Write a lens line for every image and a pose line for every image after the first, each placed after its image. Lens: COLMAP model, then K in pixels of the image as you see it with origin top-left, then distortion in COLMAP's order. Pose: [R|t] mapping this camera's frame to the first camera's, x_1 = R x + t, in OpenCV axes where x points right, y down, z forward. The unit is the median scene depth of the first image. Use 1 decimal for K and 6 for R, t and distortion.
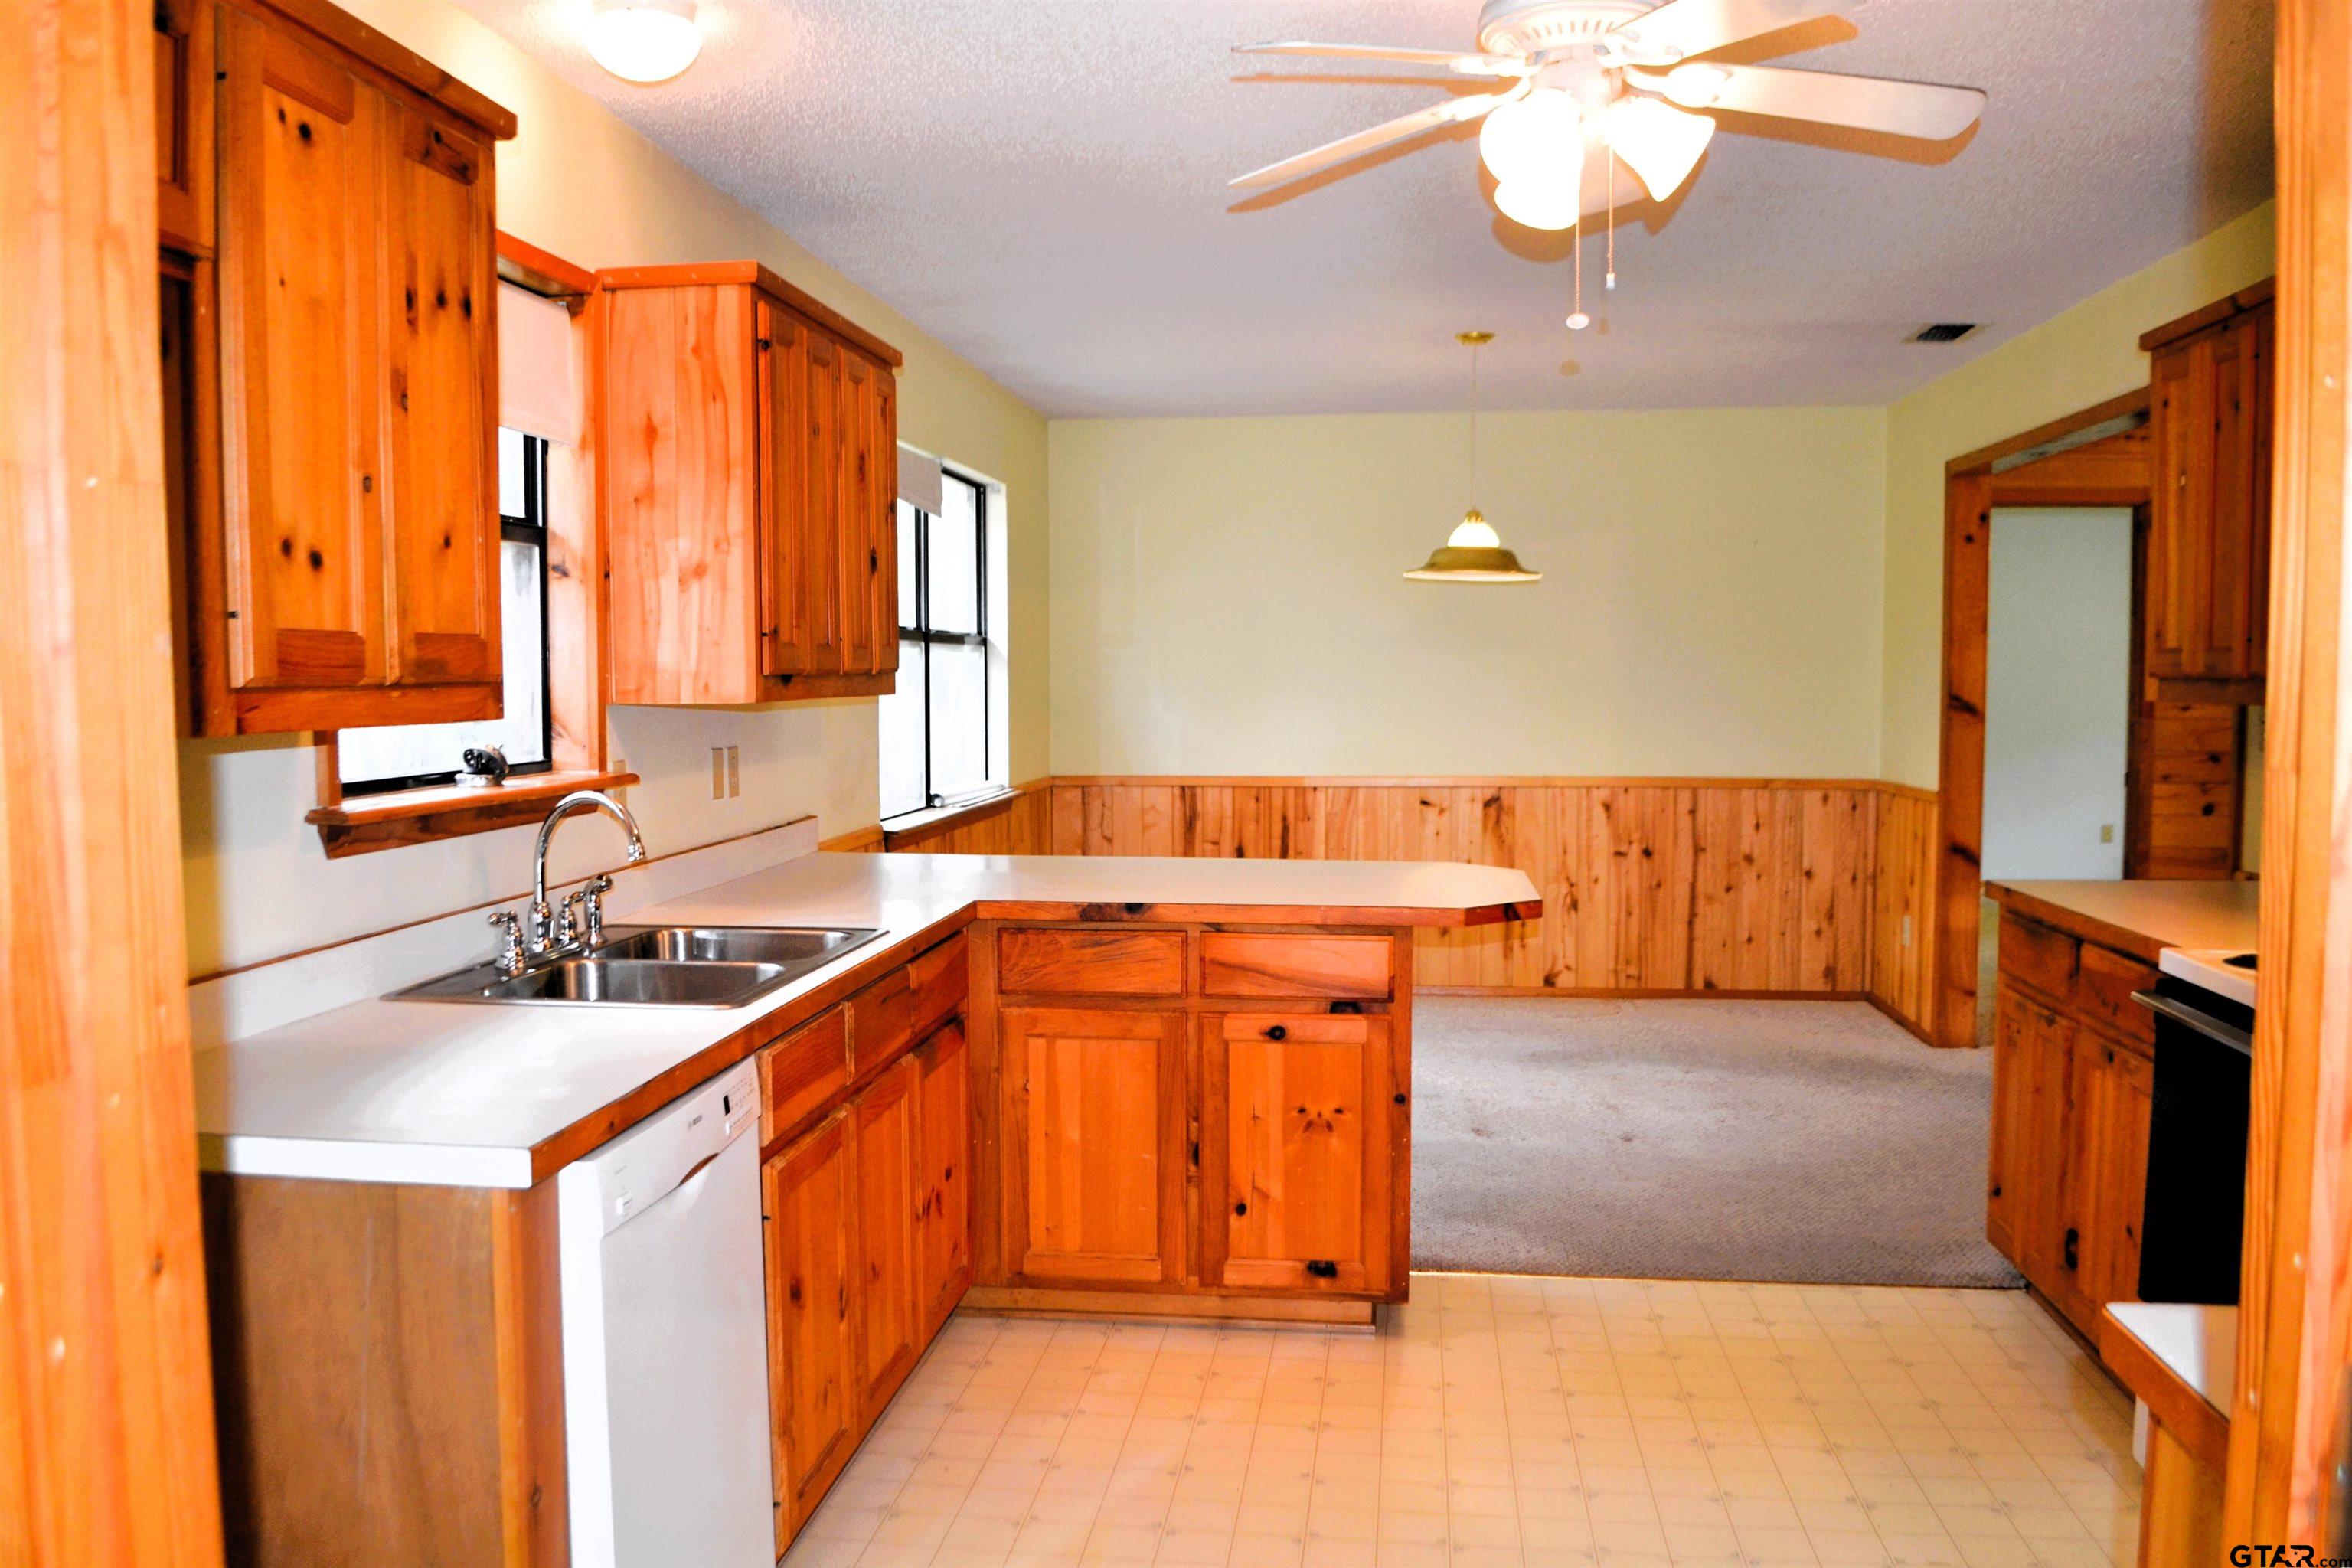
lens RADIAL K [[1890.7, 0, 1184.1], [0, 1890.7, 794.0], [0, 0, 1]] dist [-0.079283, 0.008342]
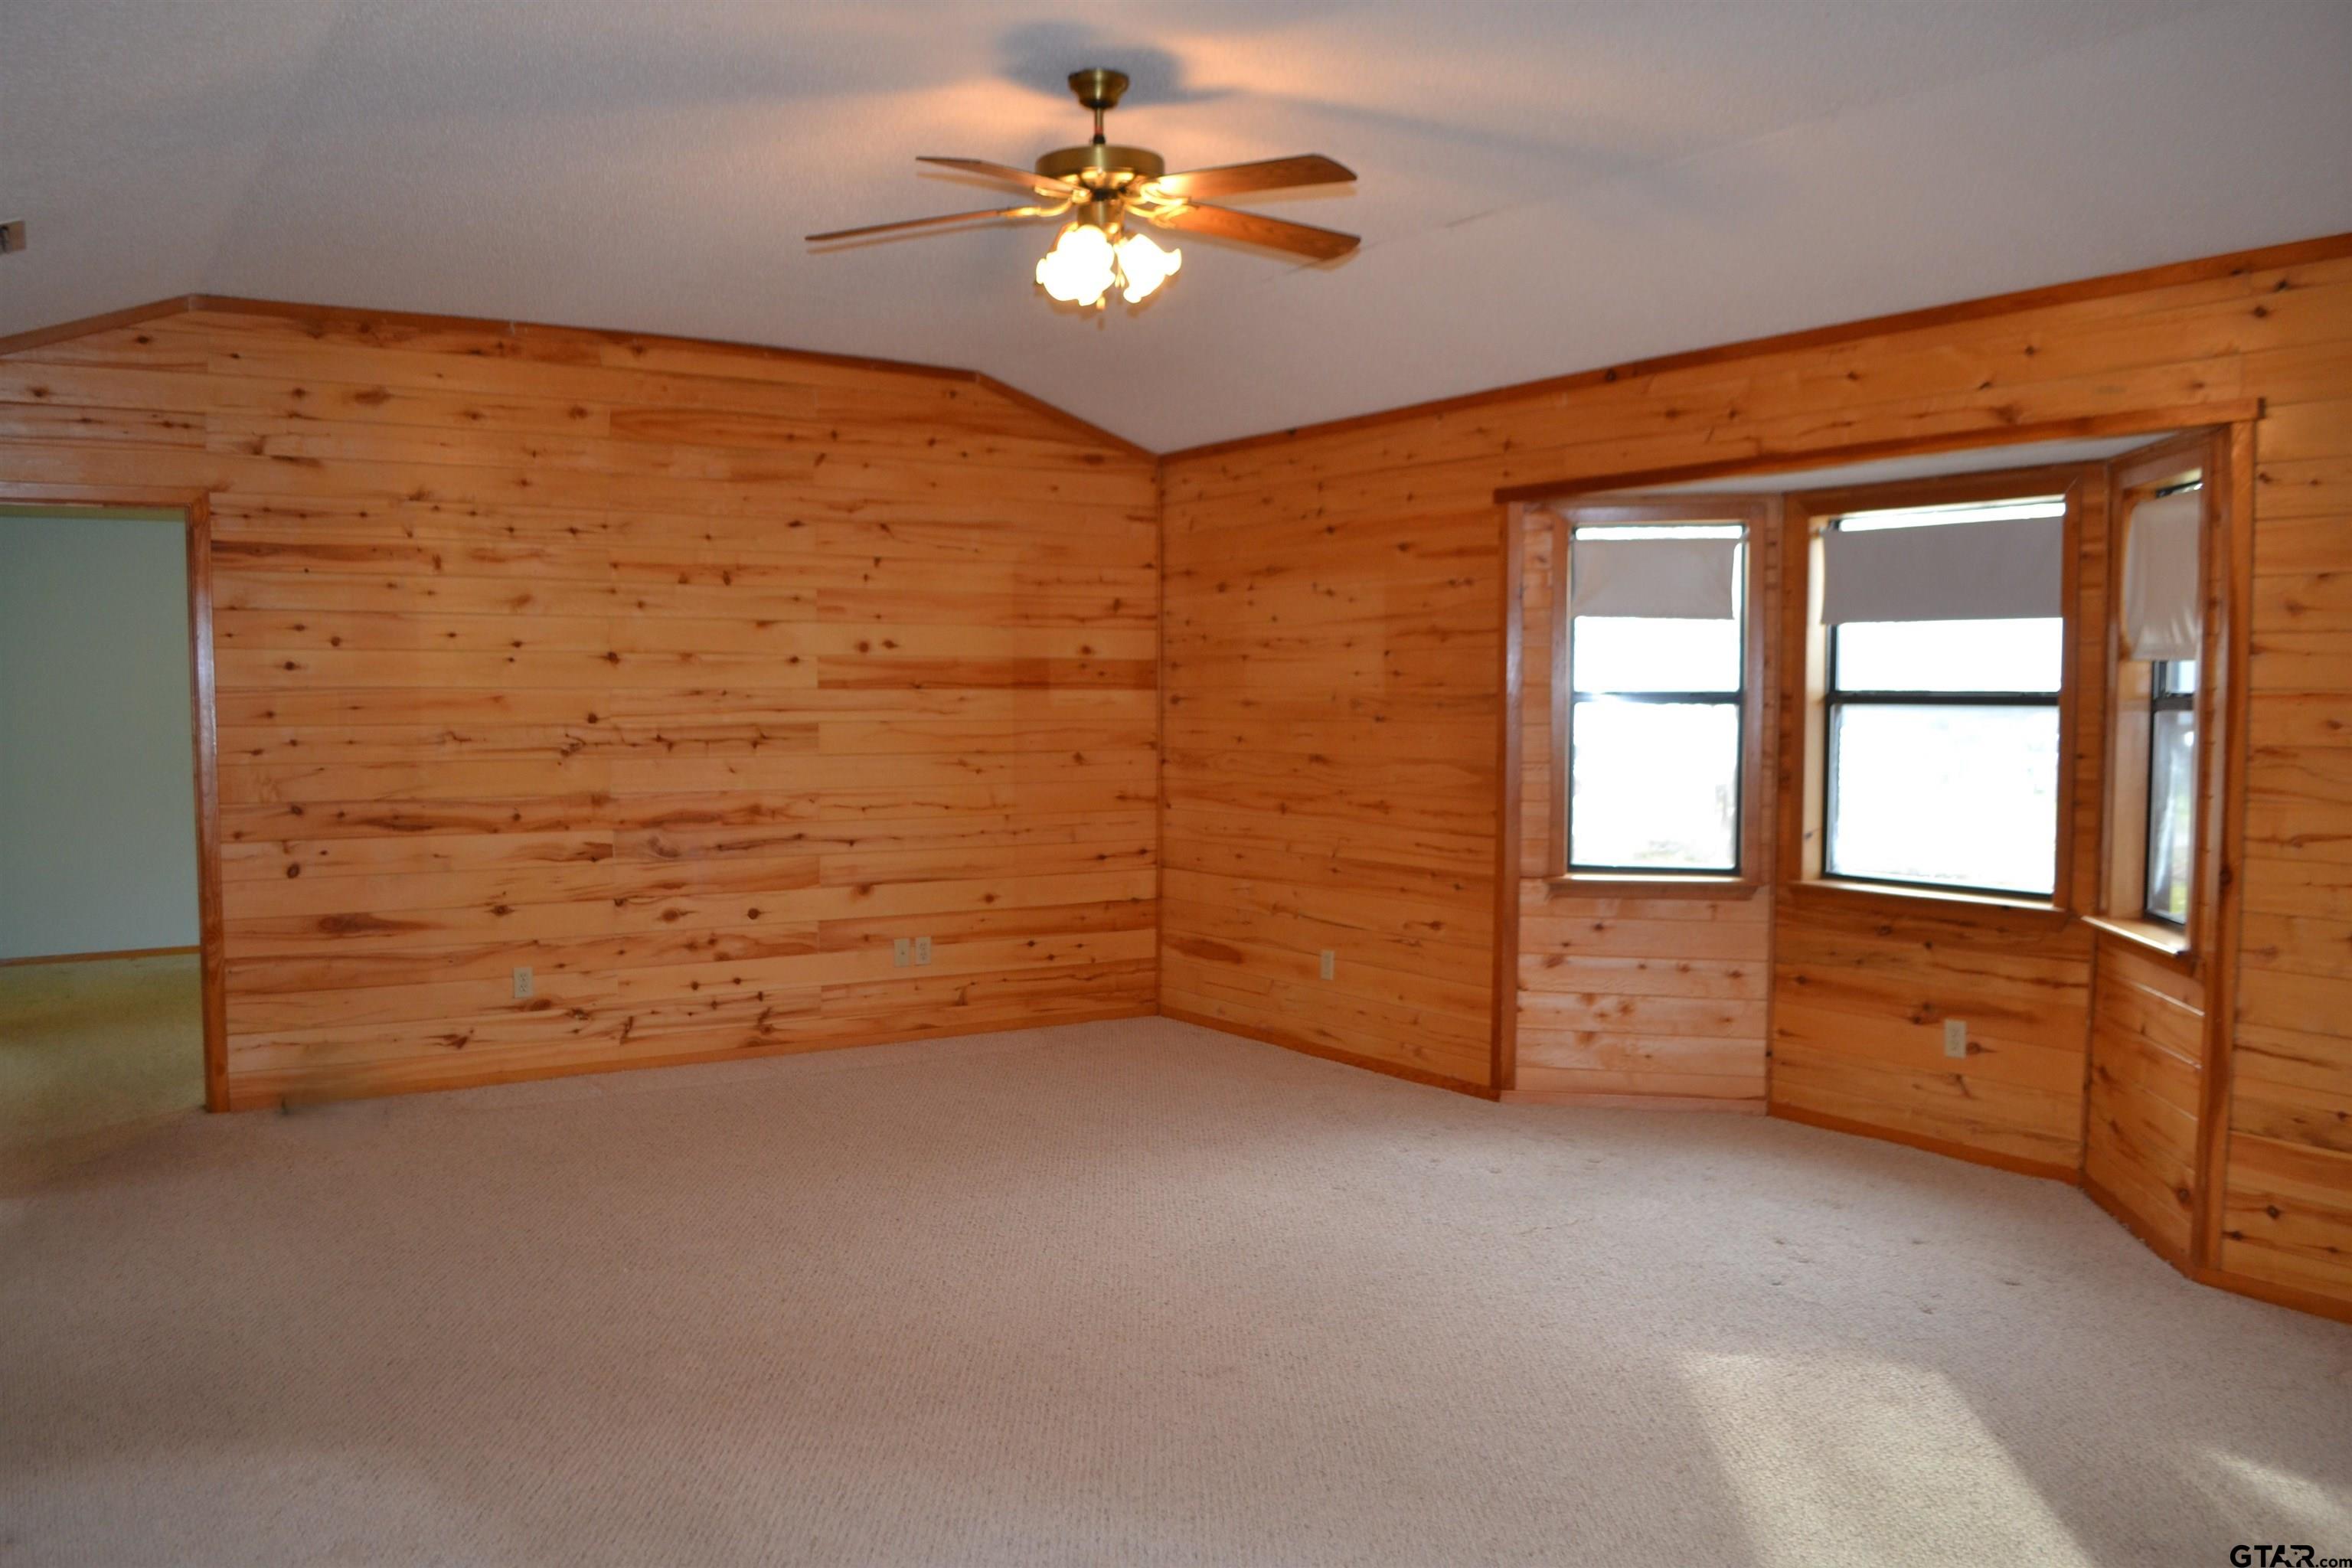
lens RADIAL K [[1890.7, 0, 1152.6], [0, 1890.7, 795.1], [0, 0, 1]] dist [-0.079283, 0.008342]
pose [[0.764046, -0.037641, 0.644063, 0.297949], [0.043764, 0.999021, 0.006470, -0.014070], [-0.643676, 0.023244, 0.764945, 0.091550]]
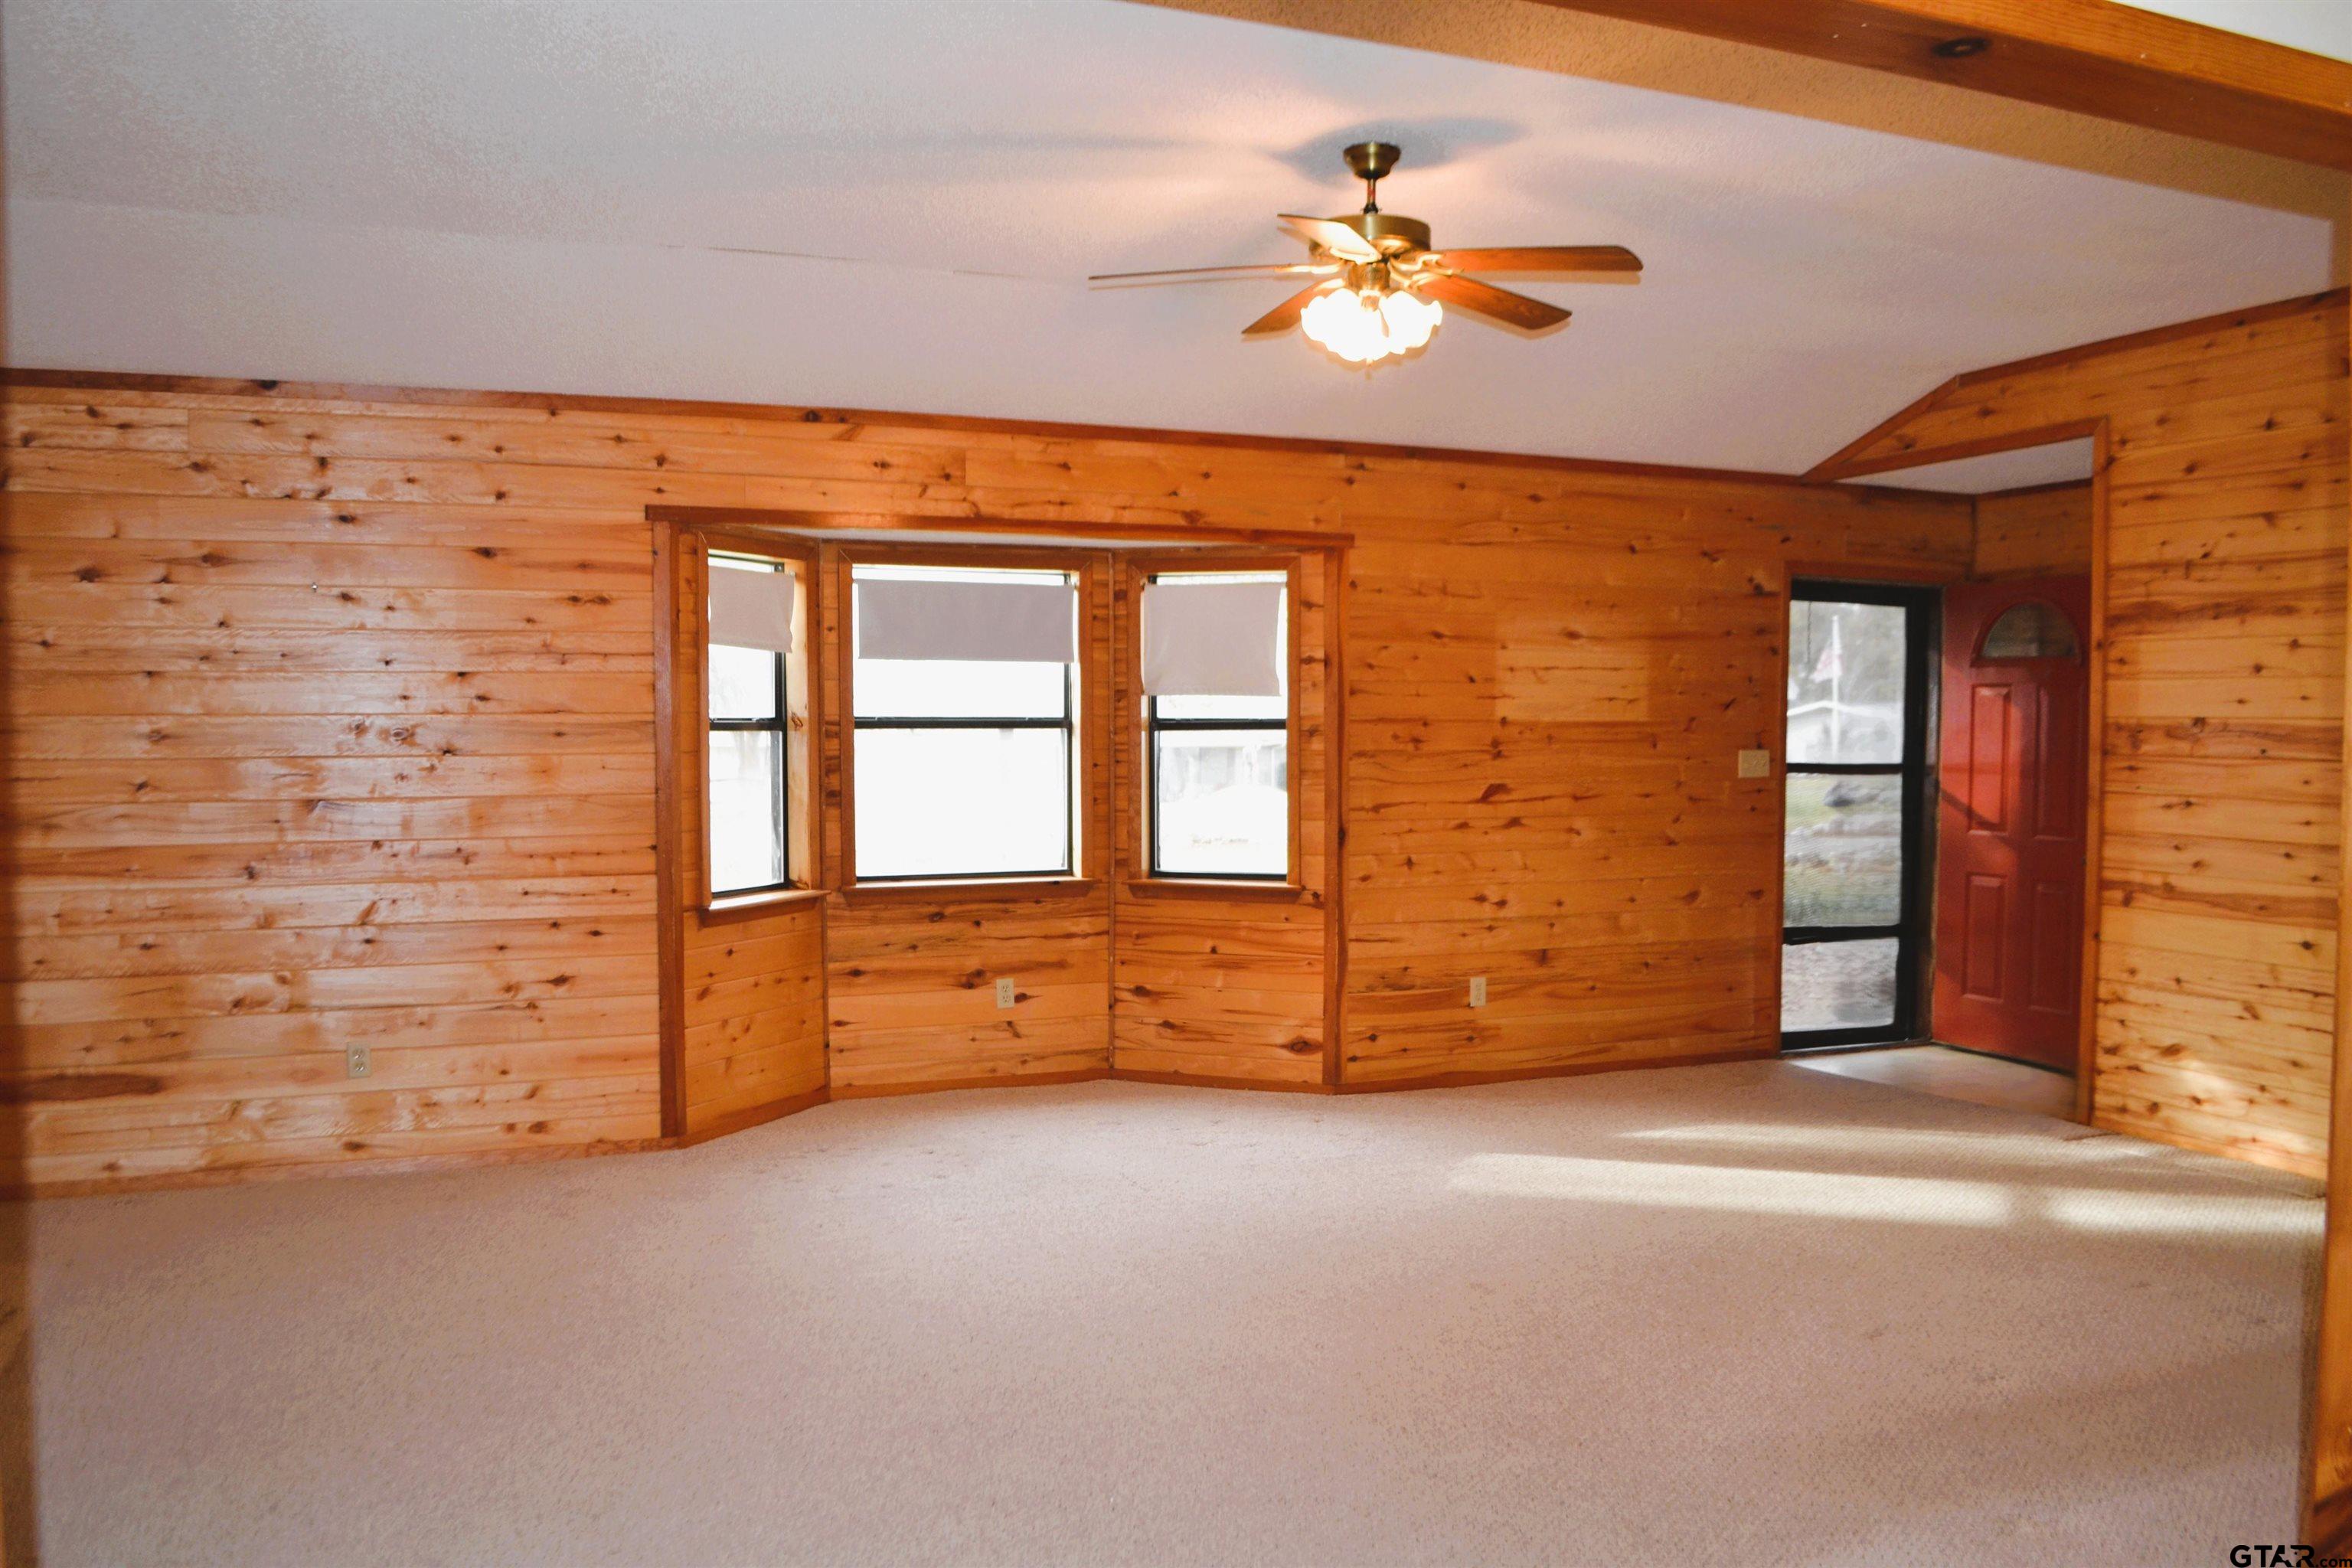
lens RADIAL K [[1890.7, 0, 1158.8], [0, 1890.7, 794.3], [0, 0, 1]] dist [-0.079283, 0.008342]
pose [[-0.502591, -0.040848, 0.863559, 0.165670], [0.053425, 0.995507, 0.078182, -0.067038], [-0.862872, 0.085429, -0.498150, 0.848077]]
